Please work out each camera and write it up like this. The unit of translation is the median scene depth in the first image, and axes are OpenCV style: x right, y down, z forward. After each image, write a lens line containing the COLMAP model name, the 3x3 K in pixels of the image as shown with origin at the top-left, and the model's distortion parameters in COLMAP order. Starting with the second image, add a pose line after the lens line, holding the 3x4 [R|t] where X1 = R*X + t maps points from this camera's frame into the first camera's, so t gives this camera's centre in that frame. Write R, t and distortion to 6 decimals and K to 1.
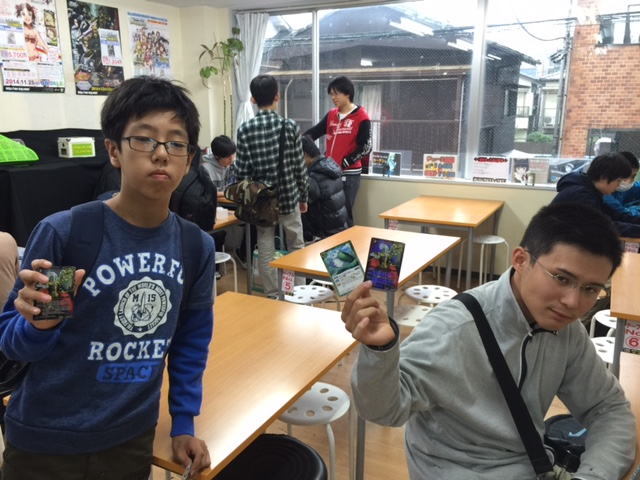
lens RADIAL K [[552.1, 0, 319.0], [0, 552.1, 238.5], [0, 0, 1]] dist [0.079076, -0.094561]
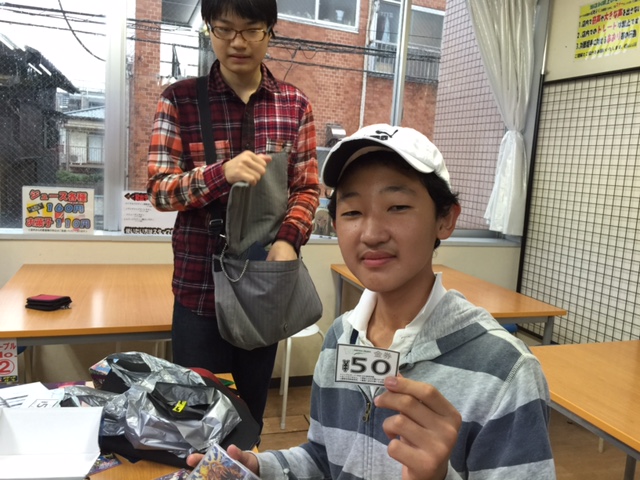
lens RADIAL K [[552.1, 0, 319.5], [0, 552.1, 239.1], [0, 0, 1]] dist [0.079076, -0.094561]
pose [[0.686310, -0.054991, 0.725227, -0.003360], [0.105891, 0.994068, -0.024832, -0.061131], [-0.719559, 0.093838, 0.688062, 0.448714]]
